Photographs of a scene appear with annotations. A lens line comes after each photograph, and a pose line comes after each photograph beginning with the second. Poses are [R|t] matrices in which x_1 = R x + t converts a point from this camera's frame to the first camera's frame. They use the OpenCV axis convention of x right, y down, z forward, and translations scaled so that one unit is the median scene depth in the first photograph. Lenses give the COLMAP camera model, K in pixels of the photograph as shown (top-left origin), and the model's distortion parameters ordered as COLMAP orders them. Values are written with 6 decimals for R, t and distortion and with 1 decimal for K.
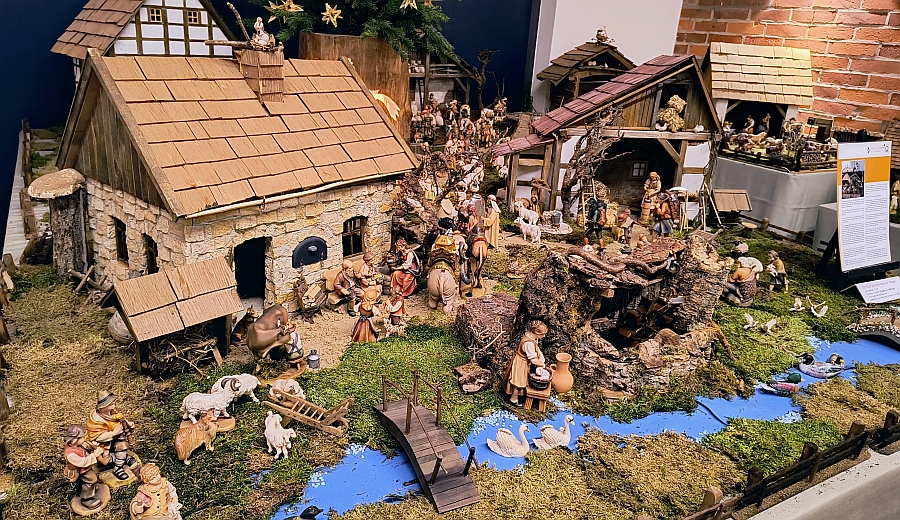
lens RADIAL K [[656.4, 0, 449.8], [0, 656.4, 260.7], [0, 0, 1]] dist [0.025533, -0.017283]
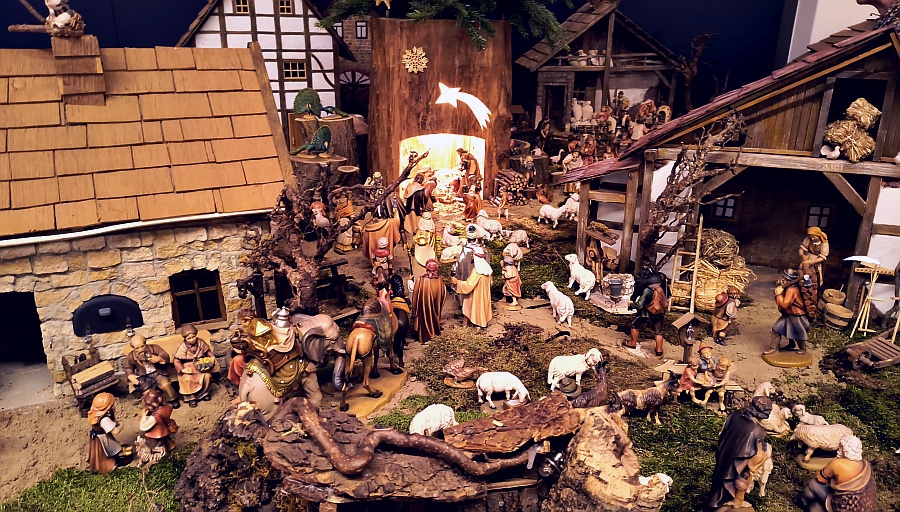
lens RADIAL K [[681.5, 0, 449.6], [0, 681.5, 255.5], [0, 0, 1]] dist [0.022079, -0.020252]
pose [[0.902532, 0.103915, -0.417896, 0.278851], [-0.107954, 0.994057, 0.014035, -0.083886], [0.416871, 0.032446, 0.908386, 0.310644]]
